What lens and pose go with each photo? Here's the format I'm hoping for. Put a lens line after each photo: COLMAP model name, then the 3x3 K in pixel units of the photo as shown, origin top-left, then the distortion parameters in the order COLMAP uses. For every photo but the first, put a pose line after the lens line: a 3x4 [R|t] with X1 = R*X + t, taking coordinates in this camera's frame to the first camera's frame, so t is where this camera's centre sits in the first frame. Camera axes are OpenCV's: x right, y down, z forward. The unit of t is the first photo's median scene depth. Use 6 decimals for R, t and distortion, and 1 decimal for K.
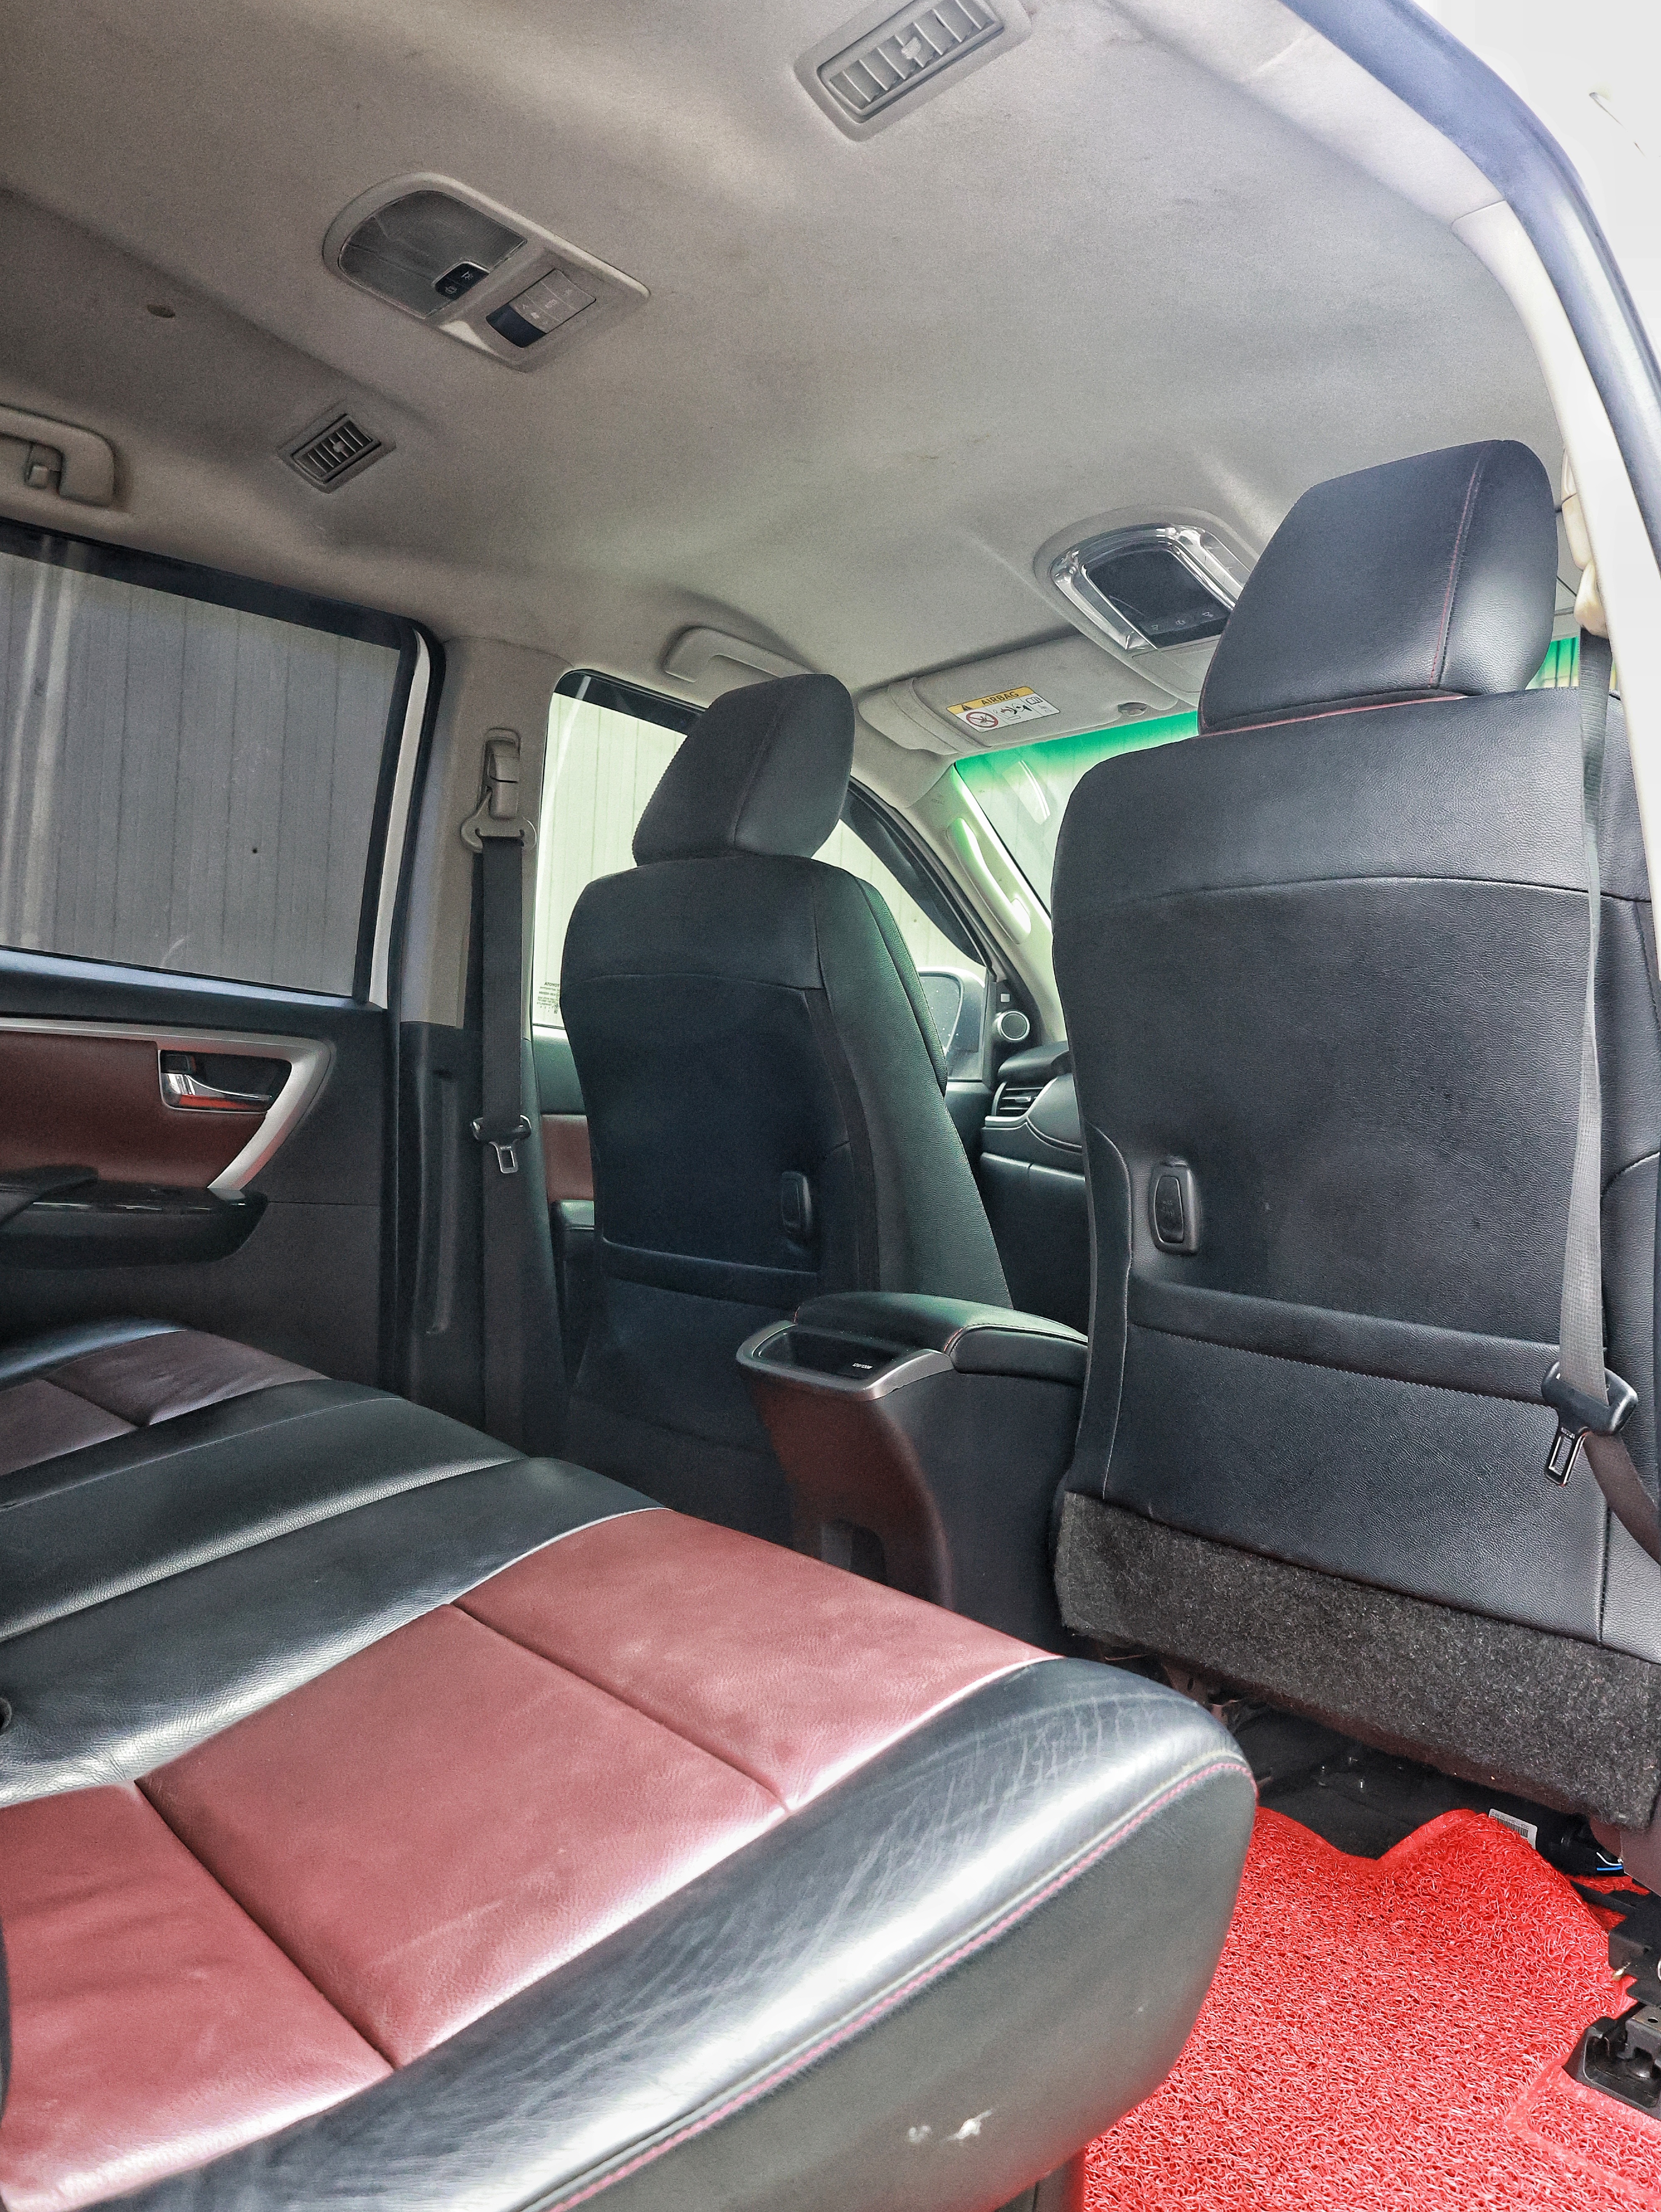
lens RADIAL K [[1700.6, 0, 830.5], [0, 1700.6, 1106.0], [0, 0, 1]] dist [-0.000507, -0.008842]
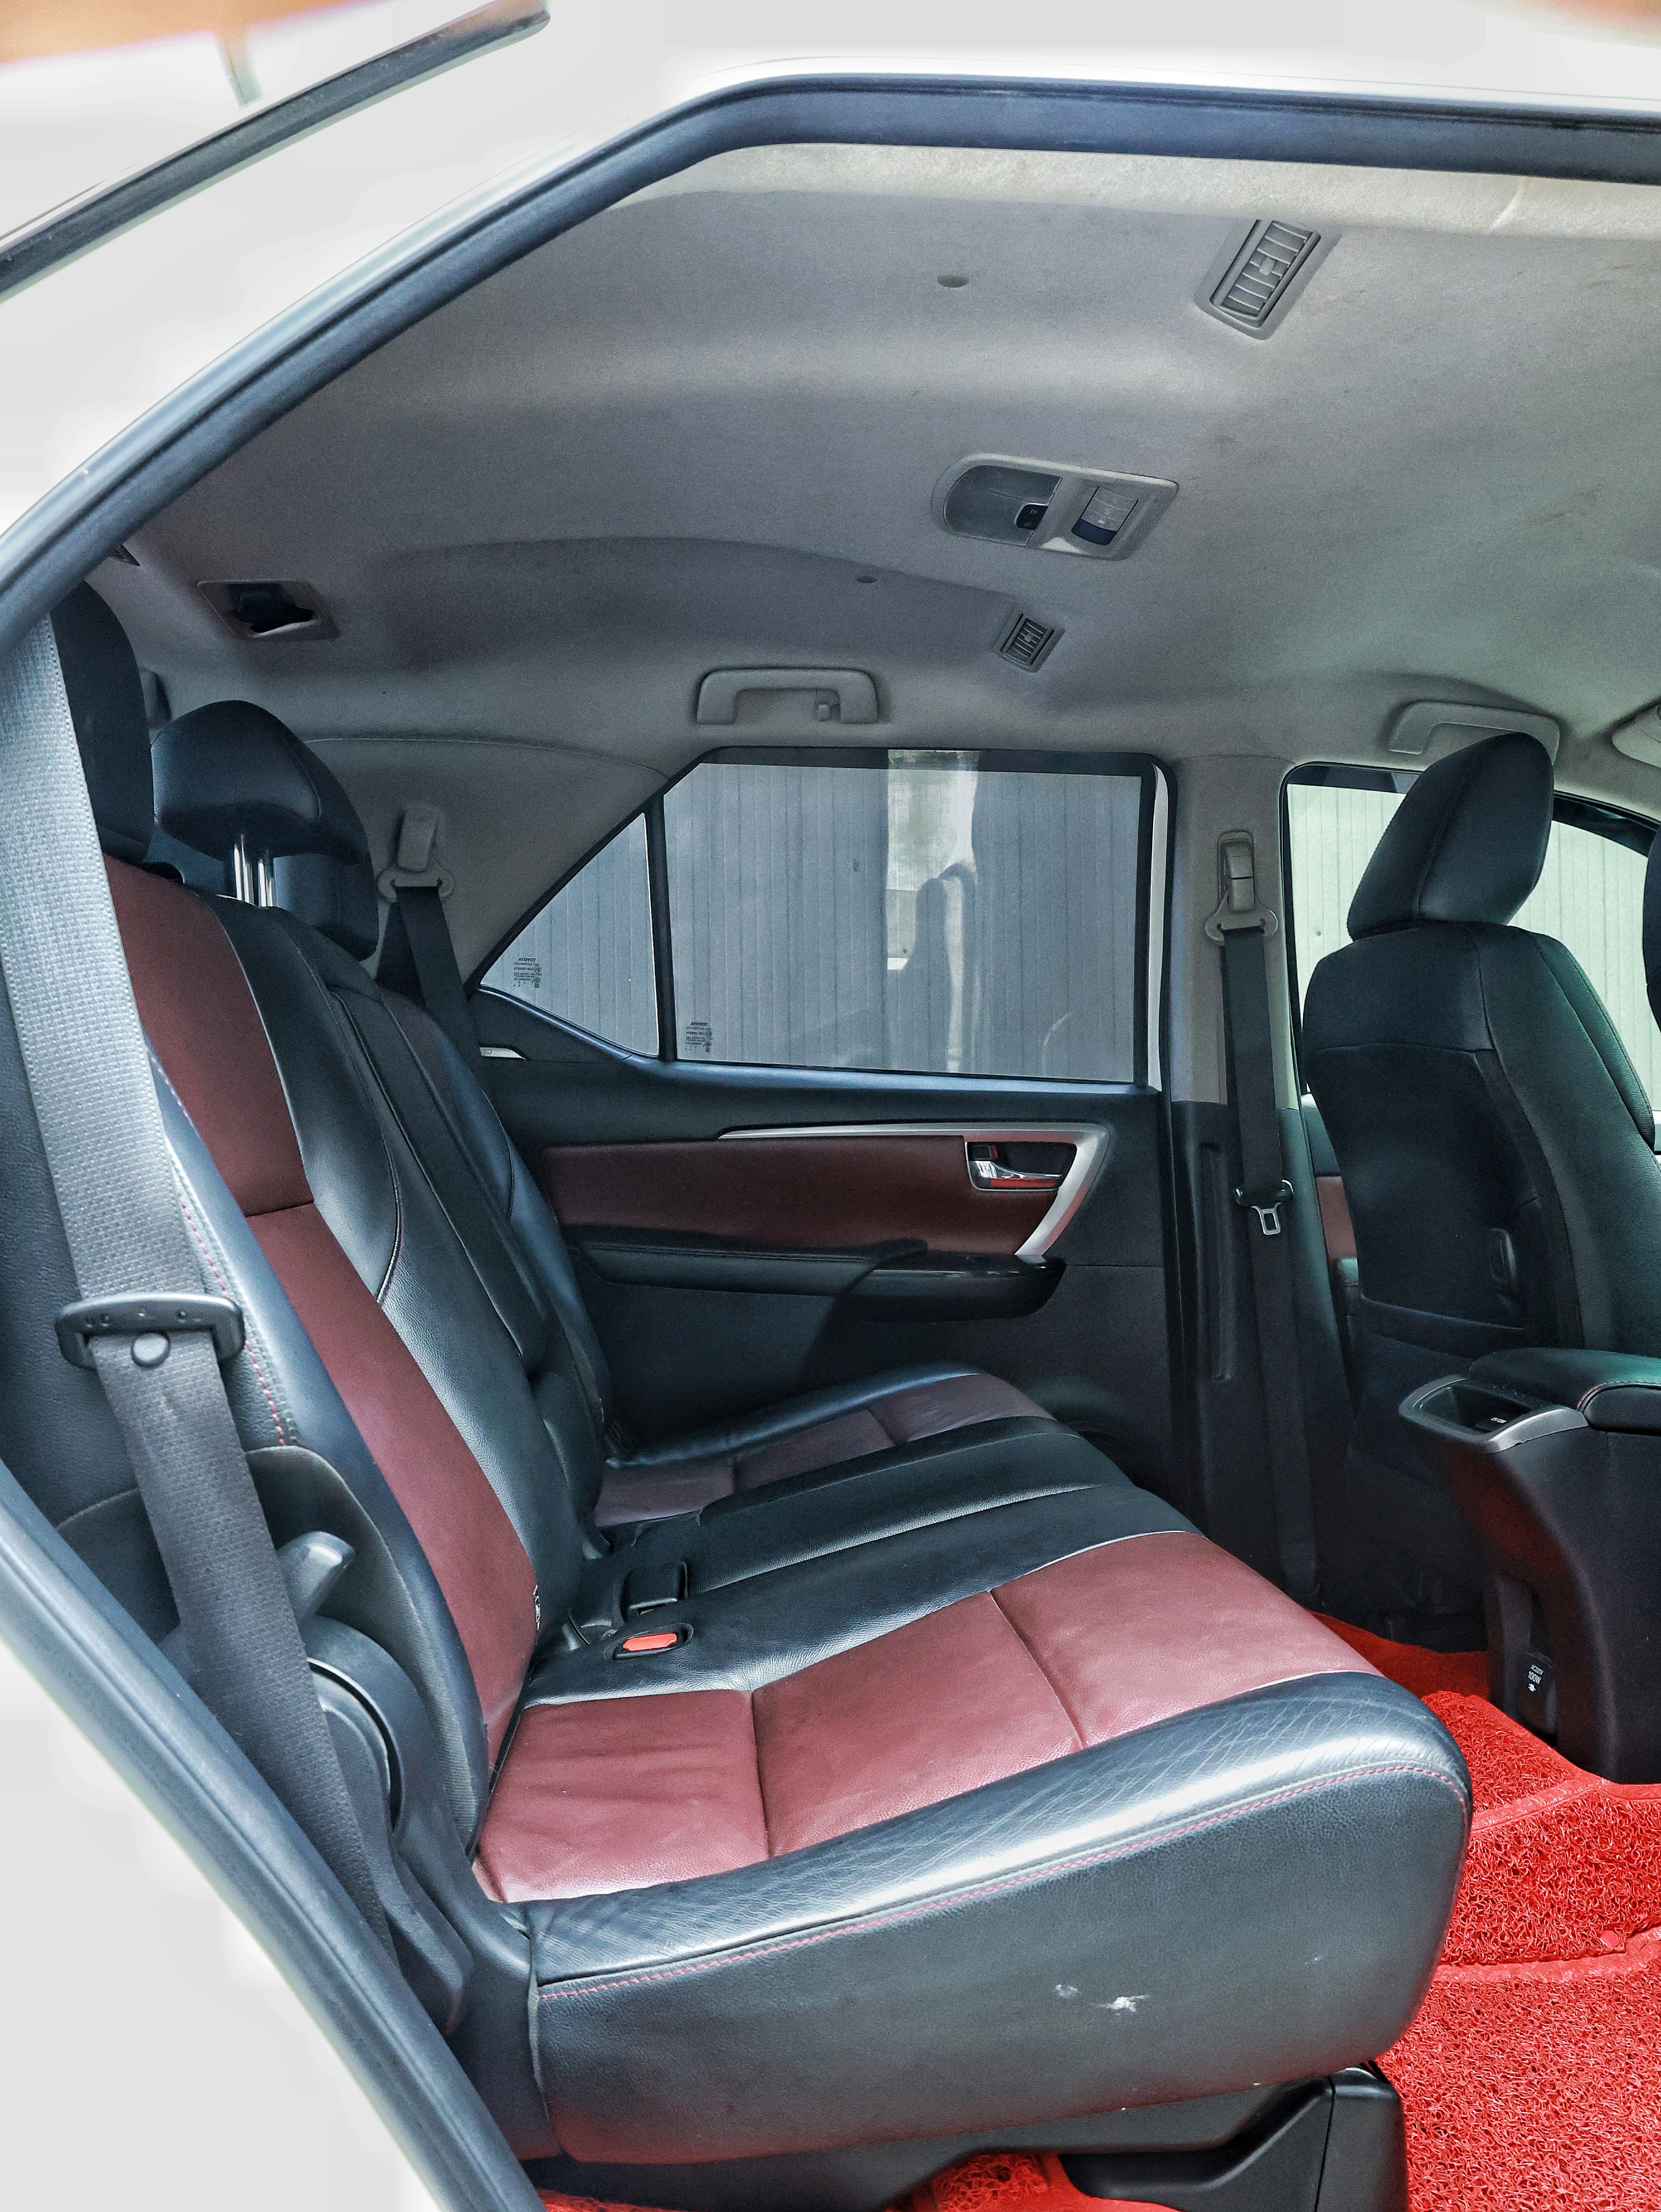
lens RADIAL K [[1700.6, 0, 830.5], [0, 1700.6, 1106.0], [0, 0, 1]] dist [-0.000507, -0.008842]
pose [[0.824523, -0.069618, -0.561530, 0.207412], [0.053237, 0.997545, -0.045505, -0.008480], [0.563319, 0.007626, 0.826204, -0.058823]]
